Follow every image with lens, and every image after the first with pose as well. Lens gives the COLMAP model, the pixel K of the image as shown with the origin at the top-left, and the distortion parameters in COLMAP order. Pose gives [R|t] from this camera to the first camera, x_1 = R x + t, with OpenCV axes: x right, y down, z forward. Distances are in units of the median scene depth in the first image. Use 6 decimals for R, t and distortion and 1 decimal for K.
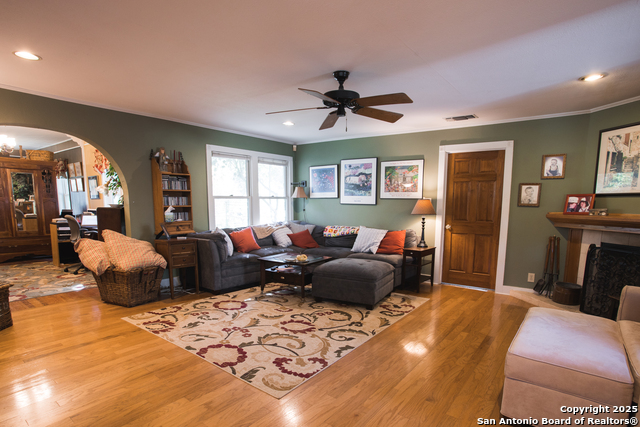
lens RADIAL K [[344.9, 0, 320.7], [0, 344.9, 253.7], [0, 0, 1]] dist [-0.036182, 0.002388]
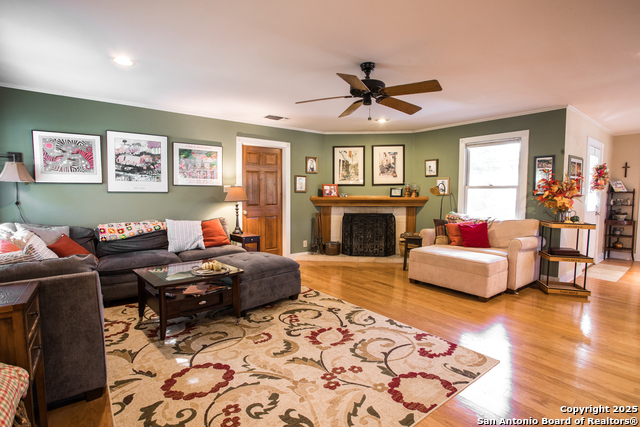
lens RADIAL K [[304.1, 0, 320.0], [0, 304.1, 213.5], [0, 0, 1]] dist [-0.045846, 0.000458]
pose [[0.268371, -0.067378, 0.960957, -0.594074], [0.145743, 0.988908, 0.028635, -0.081744], [-0.952227, 0.132368, 0.275214, 0.627032]]
